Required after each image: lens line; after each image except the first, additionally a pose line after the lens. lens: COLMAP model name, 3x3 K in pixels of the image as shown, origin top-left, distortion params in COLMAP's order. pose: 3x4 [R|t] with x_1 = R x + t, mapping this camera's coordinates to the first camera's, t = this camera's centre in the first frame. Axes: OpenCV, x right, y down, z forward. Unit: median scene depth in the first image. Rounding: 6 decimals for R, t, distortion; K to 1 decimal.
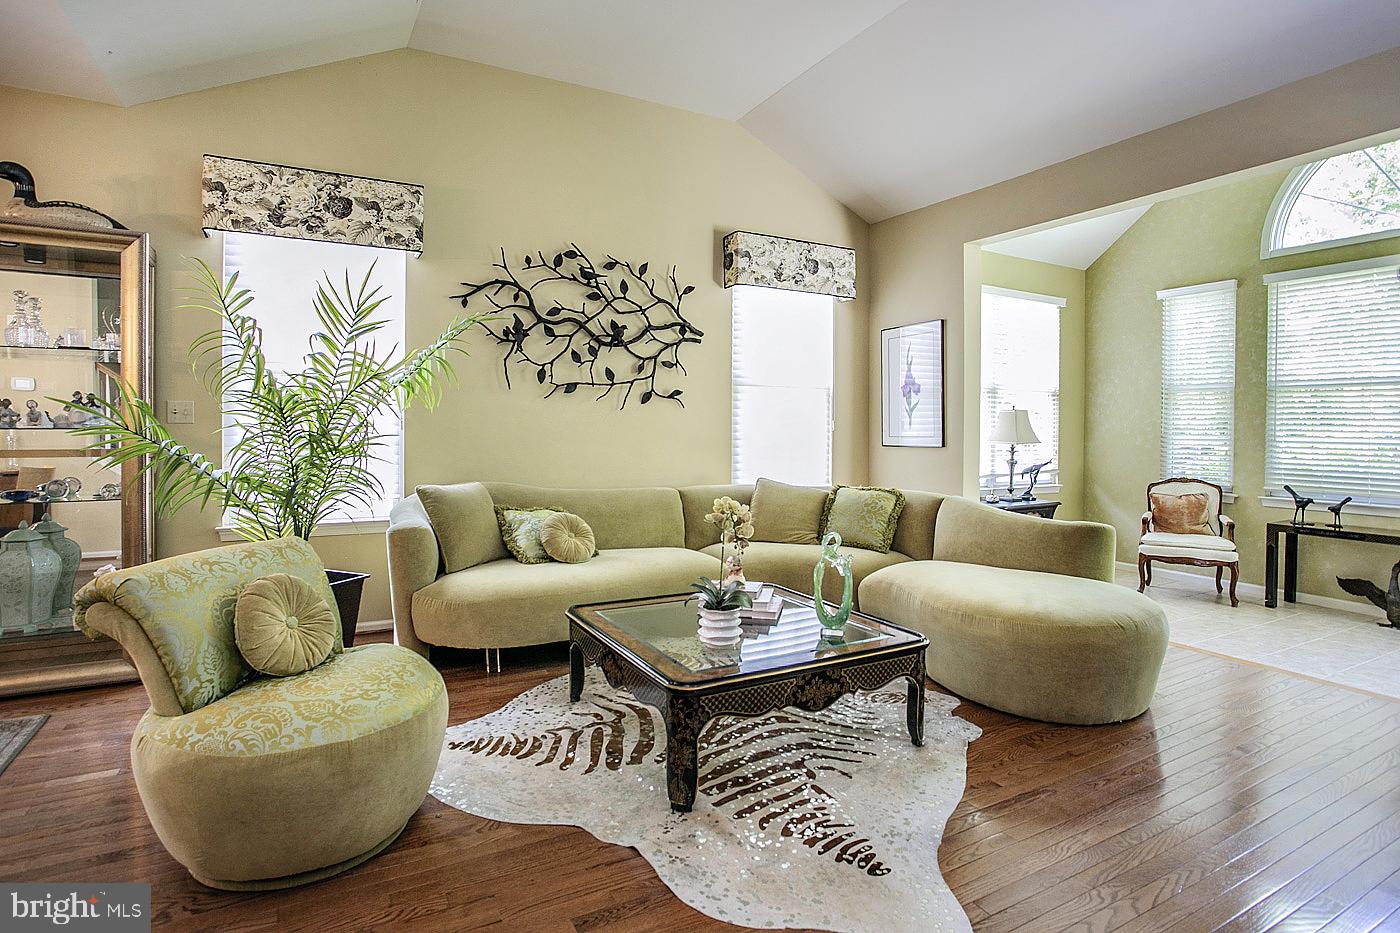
lens RADIAL K [[713.0, 0, 675.2], [0, 713.0, 439.0], [0, 0, 1]] dist [-0.045870, 0.001418]
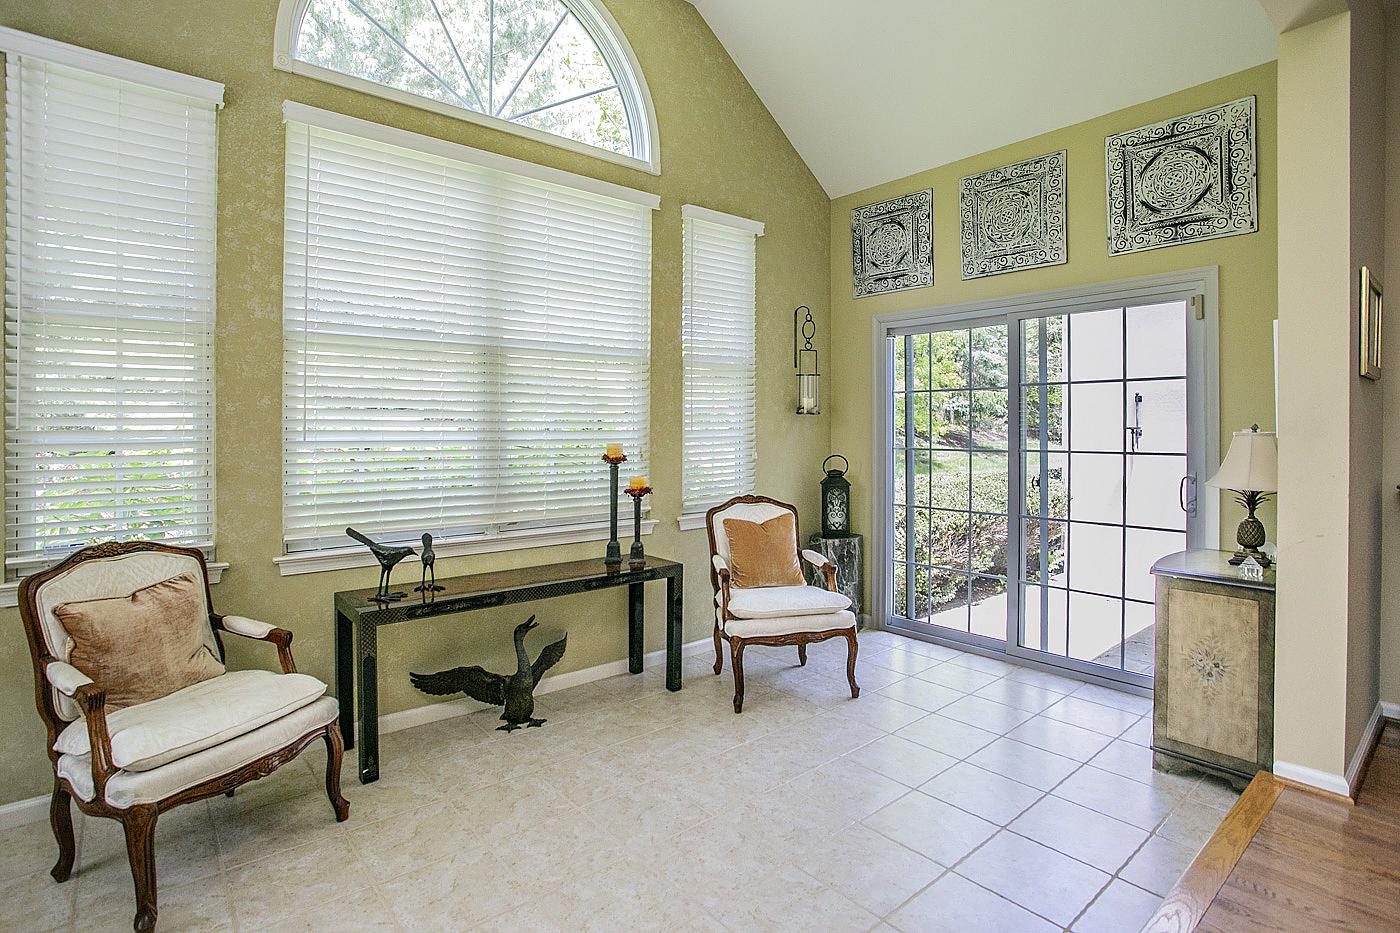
lens RADIAL K [[735.5, 0, 746.7], [0, 735.5, 435.0], [0, 0, 1]] dist [-0.071320, 0.024961]
pose [[-0.213119, -0.017848, 0.976863, 0.360545], [0.016939, 0.999615, 0.021959, -0.009749], [-0.976879, 0.021227, -0.212735, 0.969444]]
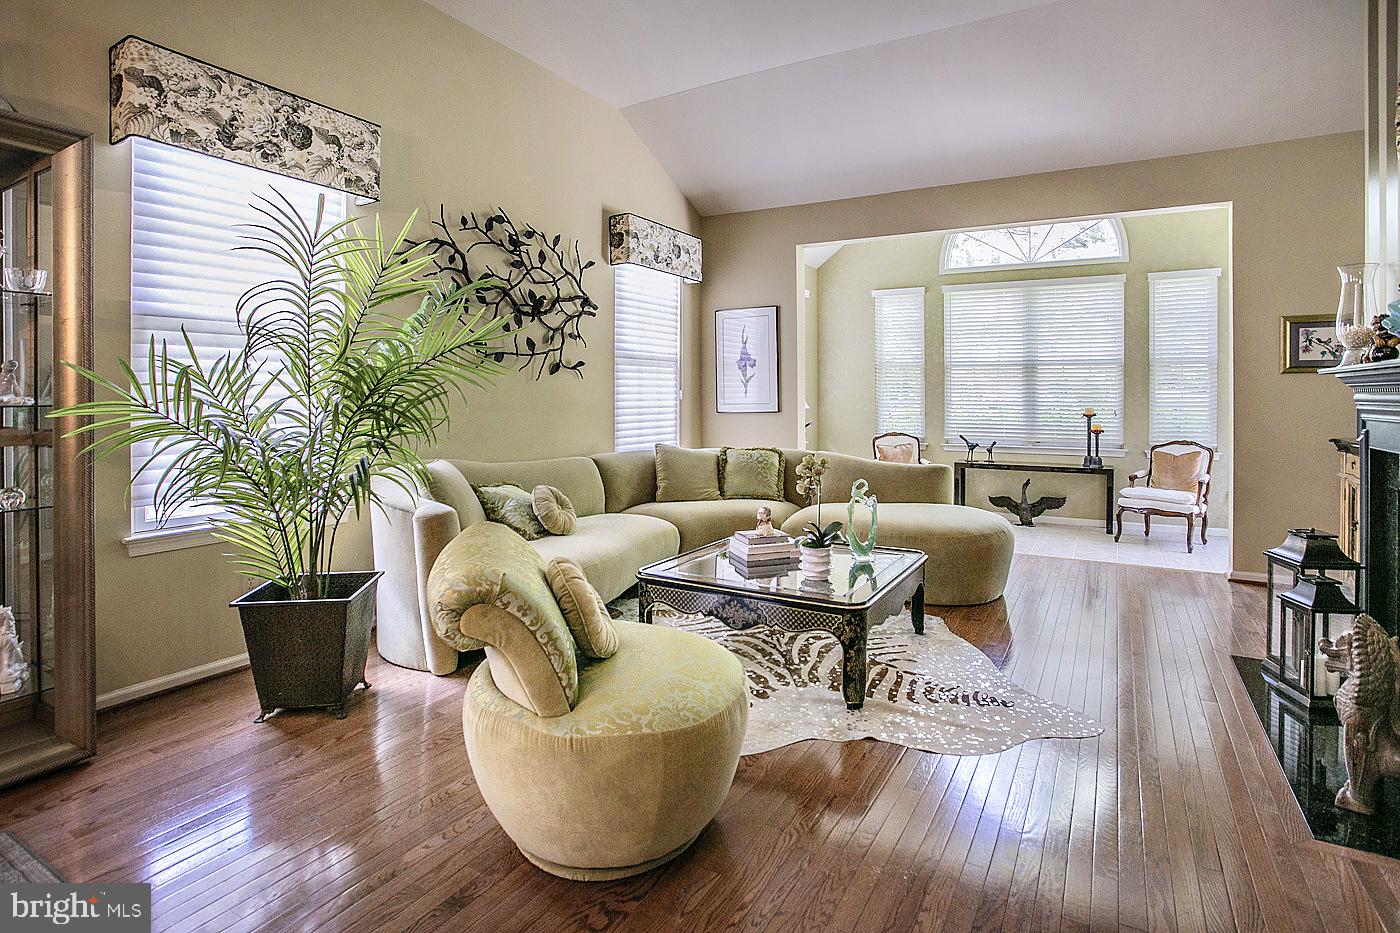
lens RADIAL K [[728.6, 0, 700.2], [0, 728.6, 393.2], [0, 0, 1]] dist [-0.027299, 0.001740]
pose [[0.843085, -0.003945, 0.537766, -0.435106], [0.012671, 0.999841, -0.012530, -0.008017], [-0.537631, 0.017378, 0.843001, 0.027700]]
